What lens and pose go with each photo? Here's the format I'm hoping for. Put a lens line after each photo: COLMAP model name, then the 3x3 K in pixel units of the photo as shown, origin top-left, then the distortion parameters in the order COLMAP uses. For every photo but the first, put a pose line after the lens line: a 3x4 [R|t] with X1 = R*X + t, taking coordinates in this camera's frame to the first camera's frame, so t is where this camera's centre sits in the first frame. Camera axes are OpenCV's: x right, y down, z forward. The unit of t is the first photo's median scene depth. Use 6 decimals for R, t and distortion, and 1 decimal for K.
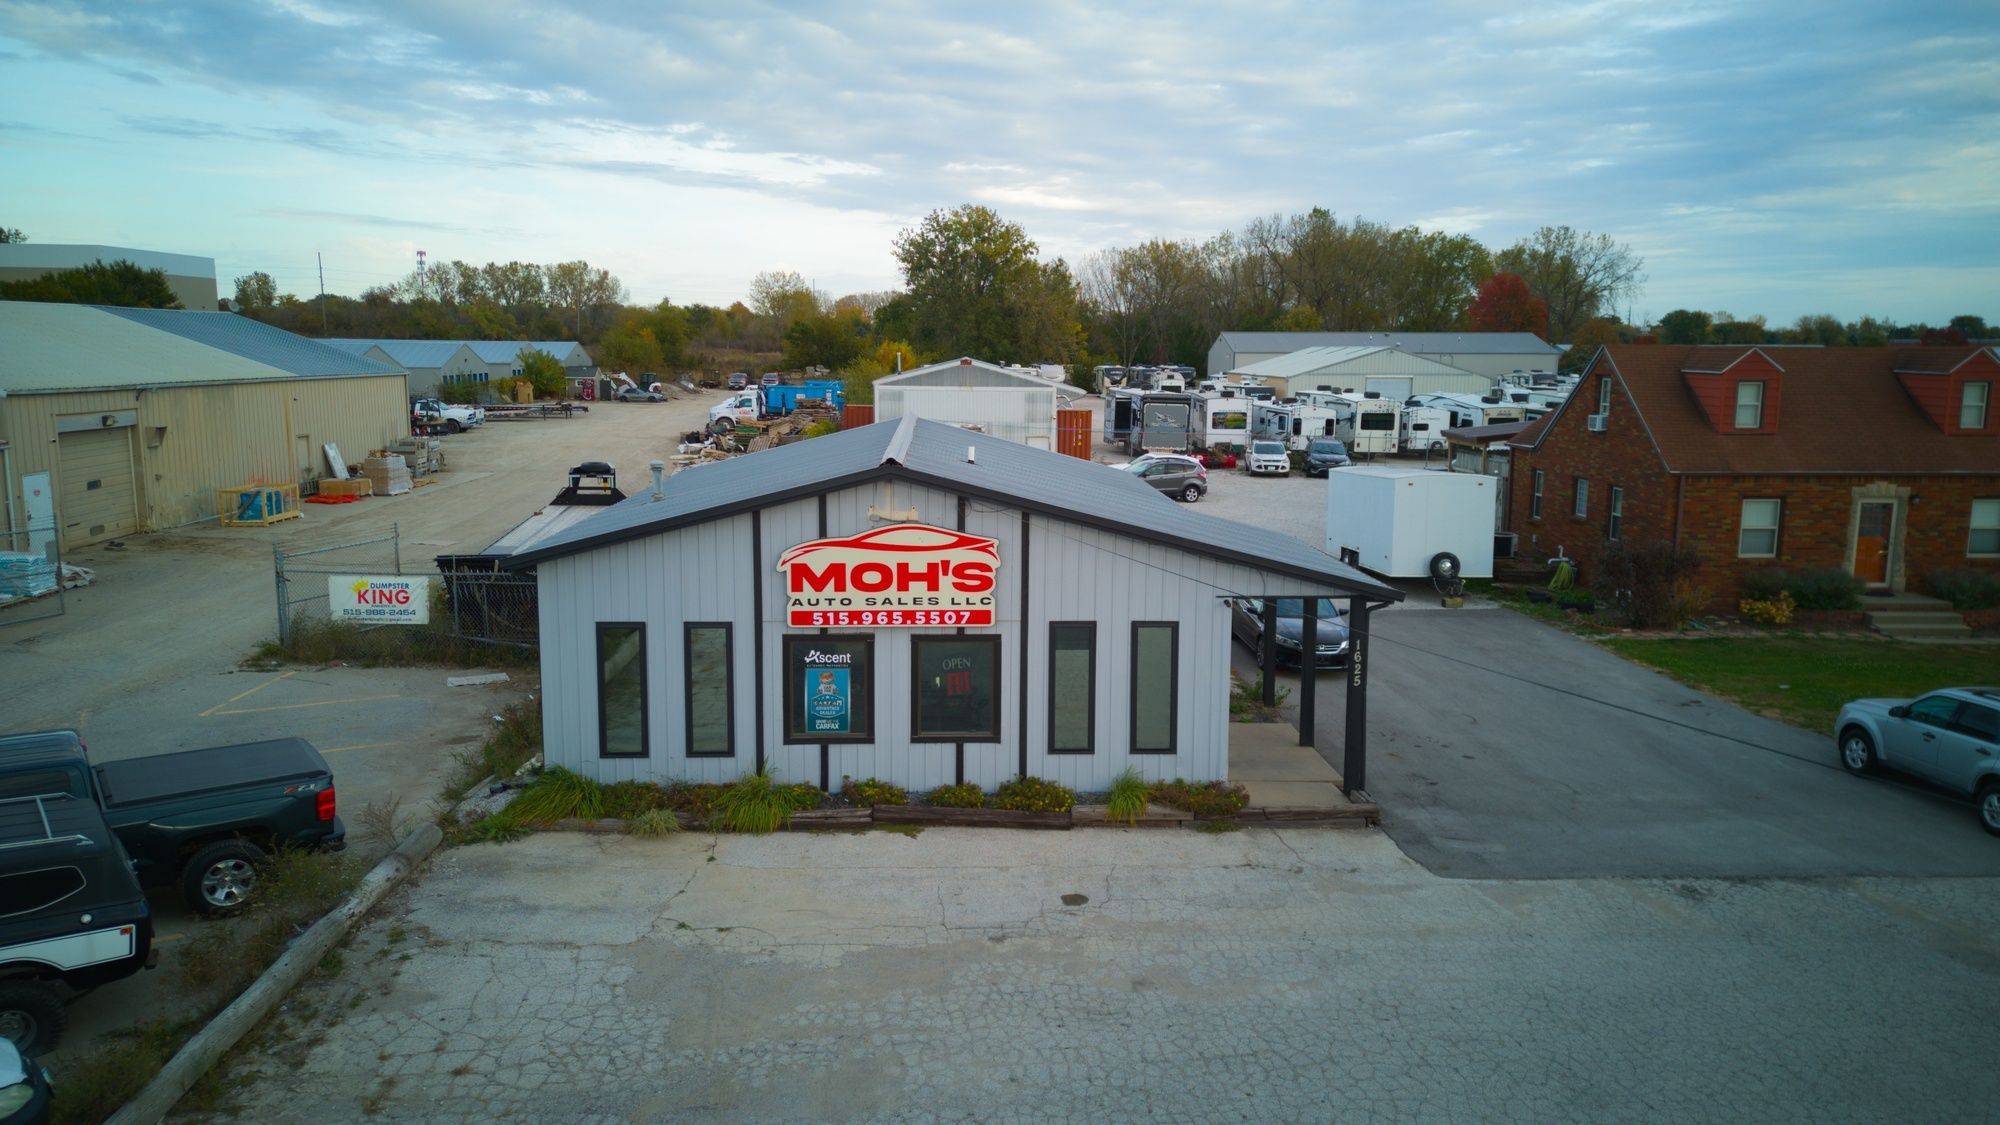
lens RADIAL K [[1412.9, 0, 1000.6], [0, 1412.9, 510.7], [0, 0, 1]] dist [0.052560, -0.034129]
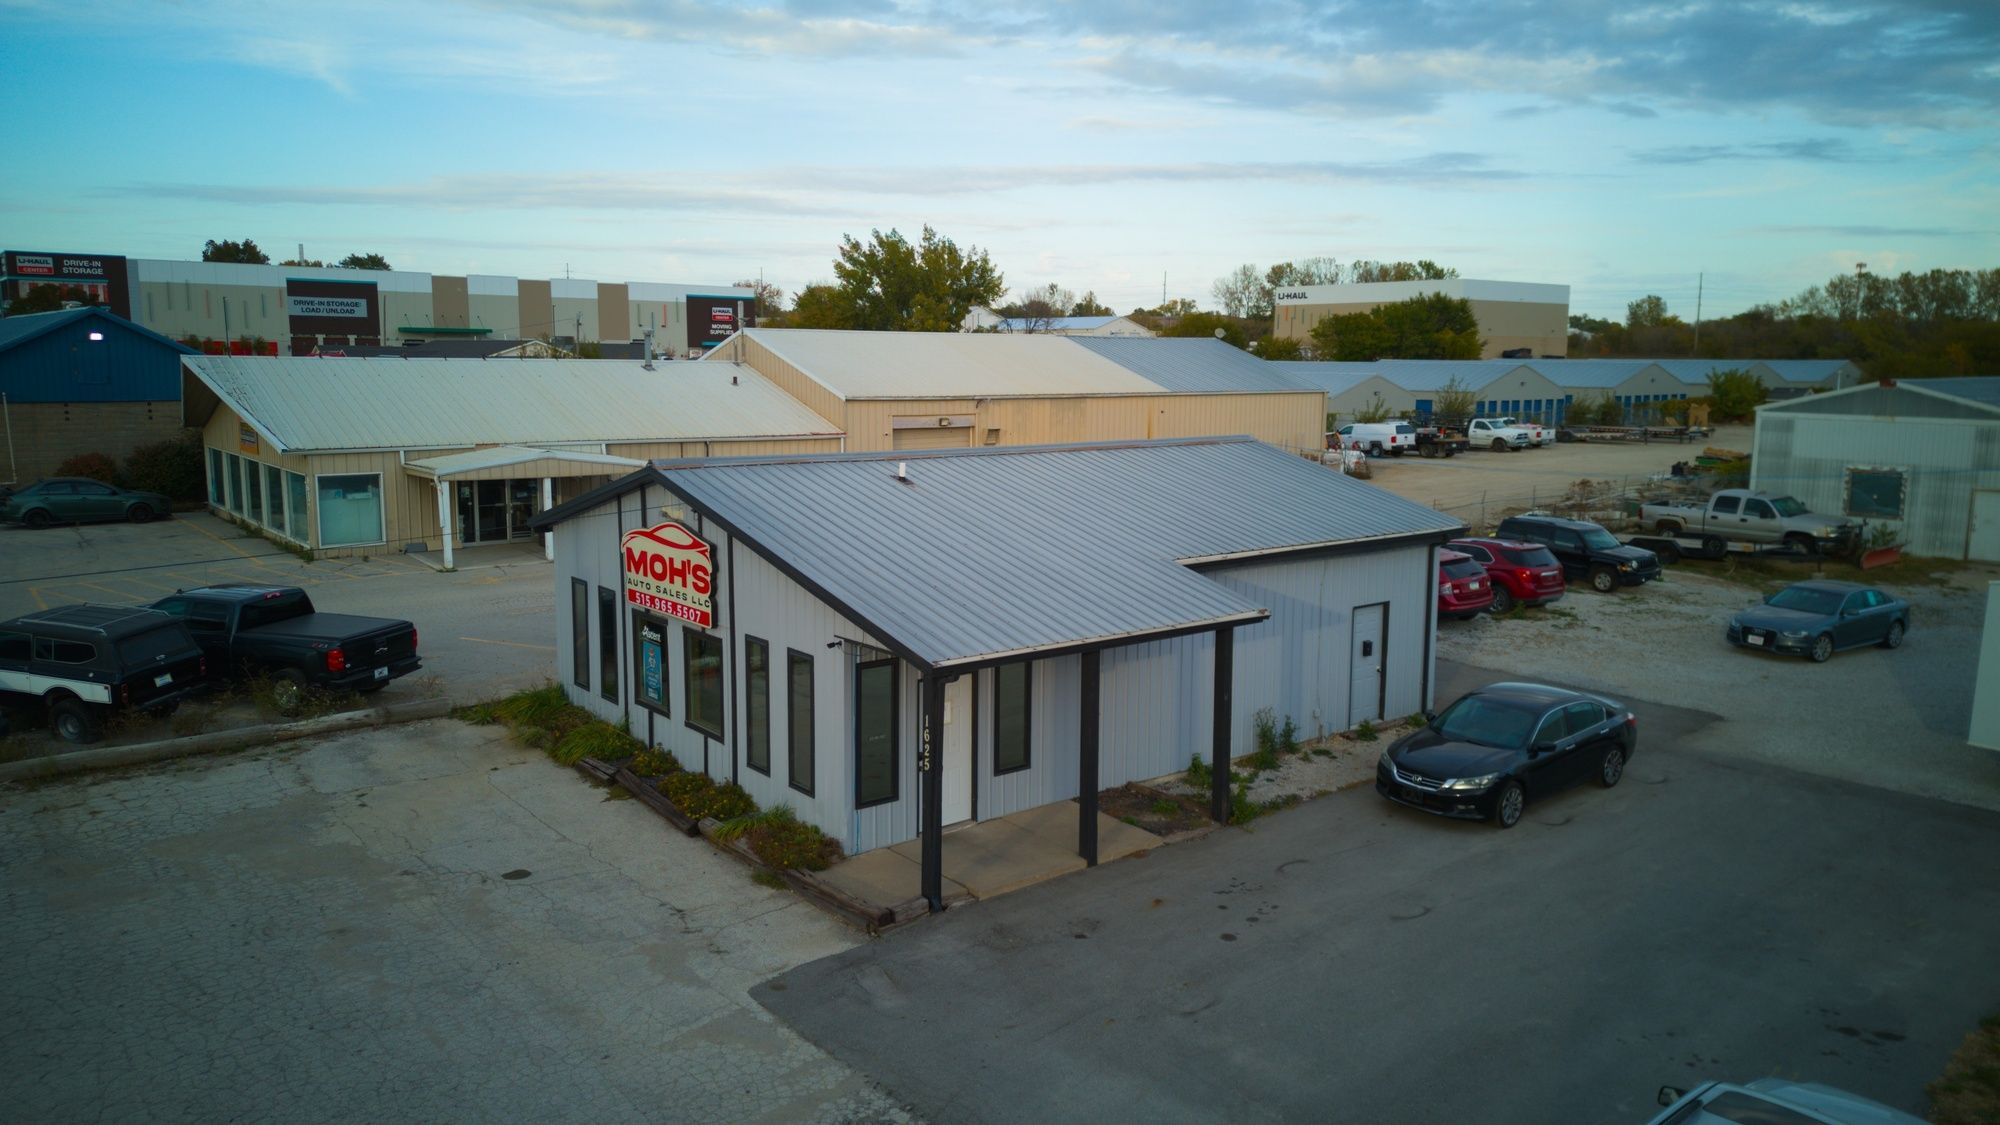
lens RADIAL K [[1390.8, 0, 996.0], [0, 1390.8, 615.2], [0, 0, 1]] dist [0.103423, -0.112084]
pose [[0.580175, 0.143622, -0.801729, 0.924615], [-0.097553, 0.989498, 0.106665, -0.056675], [0.808629, 0.016327, 0.588093, 0.569265]]
